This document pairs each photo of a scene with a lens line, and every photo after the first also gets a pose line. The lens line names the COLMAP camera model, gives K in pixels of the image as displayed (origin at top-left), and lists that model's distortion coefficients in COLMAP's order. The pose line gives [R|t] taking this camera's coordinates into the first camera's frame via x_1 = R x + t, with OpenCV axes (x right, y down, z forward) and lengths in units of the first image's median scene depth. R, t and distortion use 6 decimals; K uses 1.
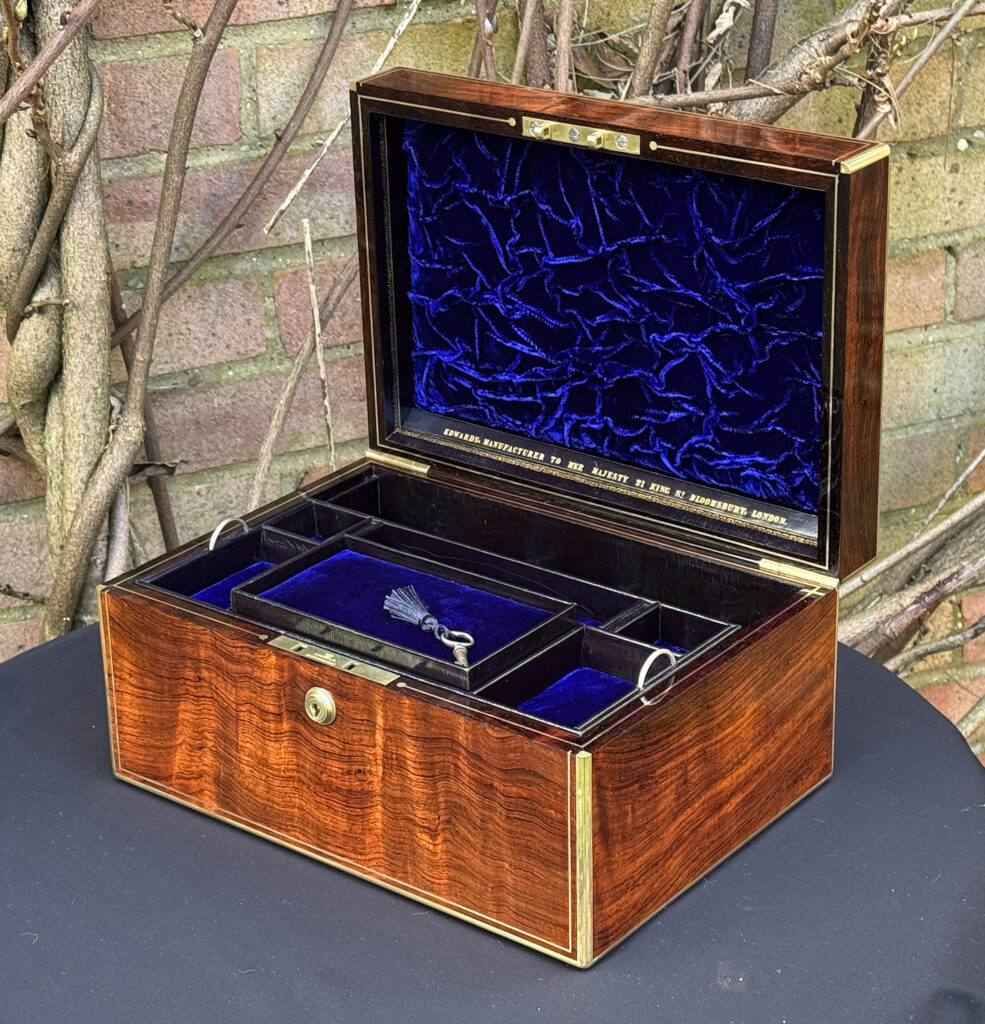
lens RADIAL K [[2521.5, 0, 448.6], [0, 2521.5, 457.3], [0, 0, 1]] dist [0.107715, 0.431587]
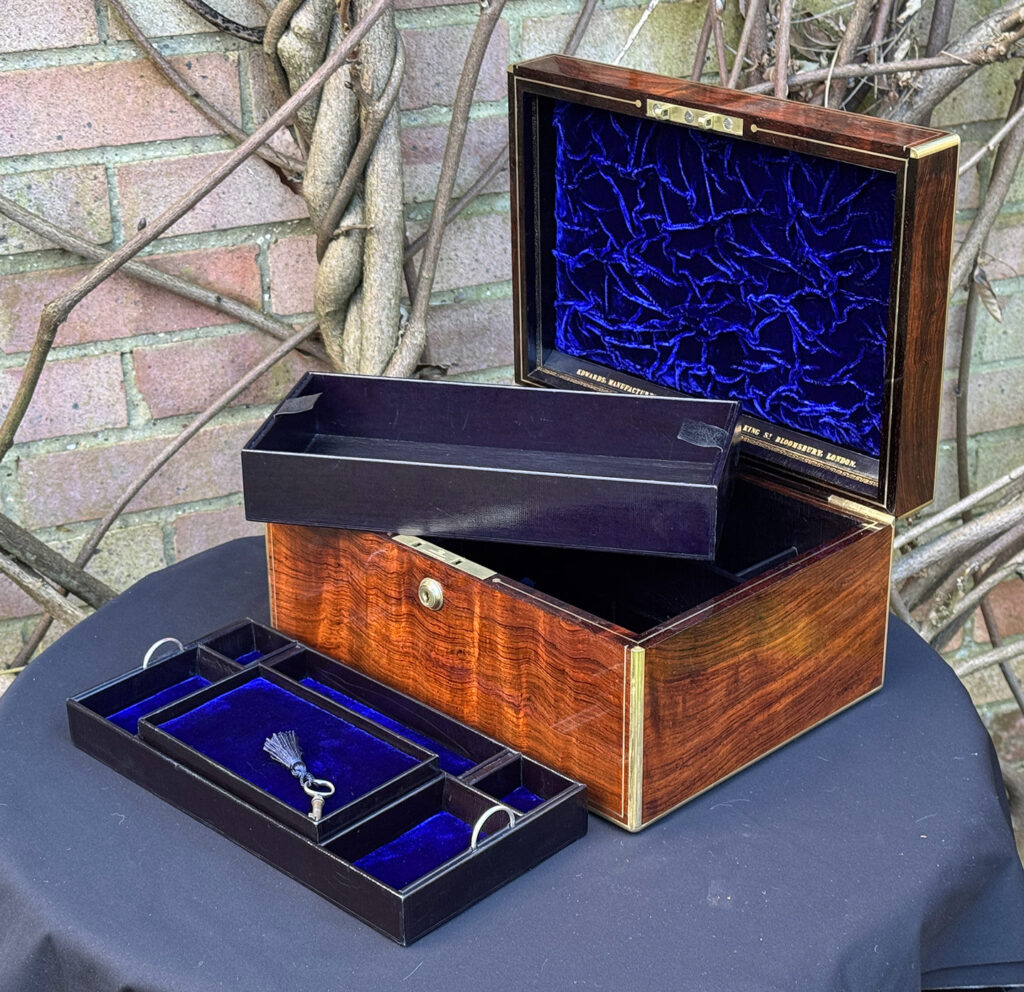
lens RADIAL K [[2110.4, 0, 472.4], [0, 2110.4, 484.1], [0, 0, 1]] dist [0.111592, 0.034097]
pose [[0.991133, 0.063972, -0.116461, 0.074330], [-0.059955, 0.997490, 0.037678, 0.008599], [0.118579, -0.030362, 0.992480, 0.026188]]
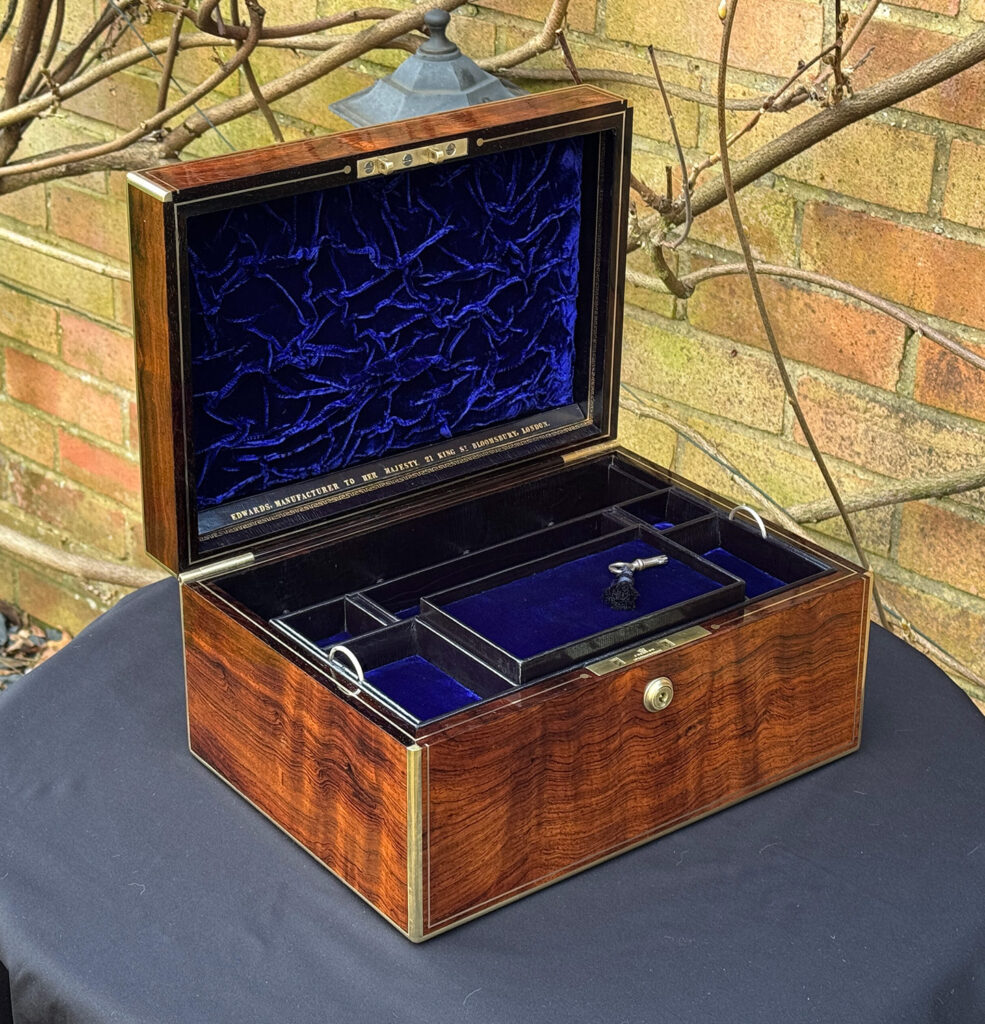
lens RADIAL K [[2259.0, 0, 495.6], [0, 2259.0, 453.9], [0, 0, 1]] dist [0.234440, 0.547288]
pose [[0.252706, -0.371188, 0.893509, -0.832181], [0.350329, 0.895924, 0.273110, -0.261780], [-0.901892, 0.244006, 0.356443, 0.649524]]
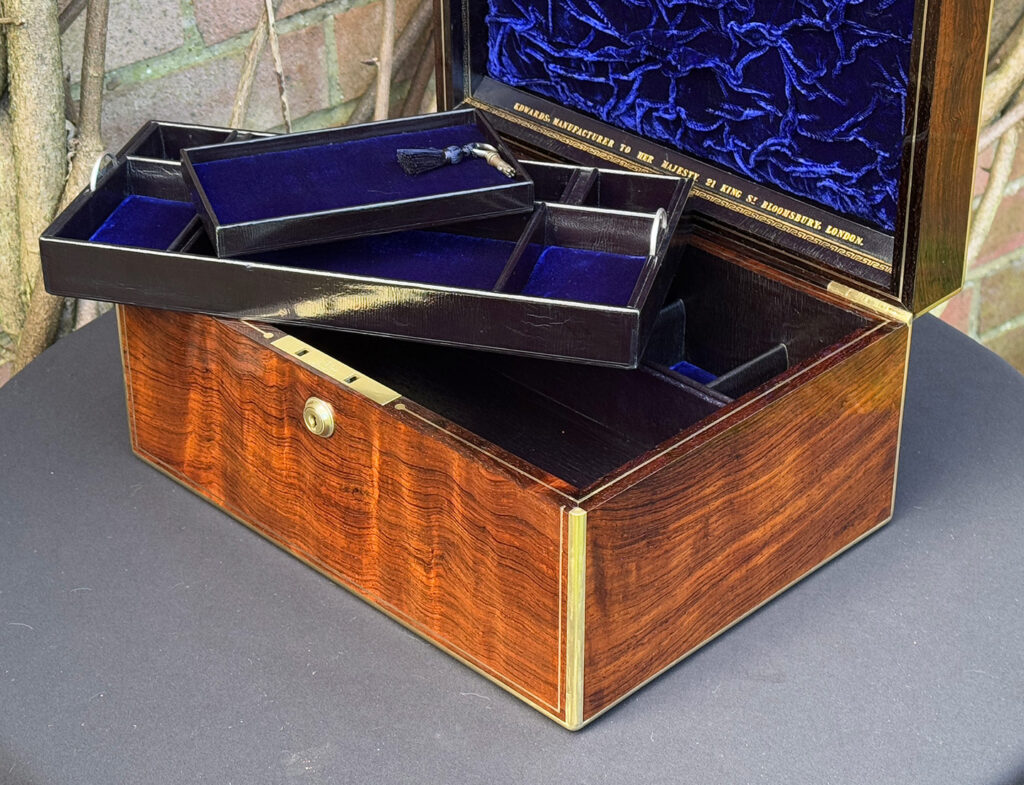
lens RADIAL K [[2247.3, 0, 425.5], [0, 2247.3, 329.8], [0, 0, 1]] dist [0.122471, -0.046511]
pose [[0.990287, 0.074320, -0.117510, 0.076710], [-0.057594, 0.988500, 0.139824, -0.047126], [0.126550, -0.131698, 0.983179, 0.187187]]
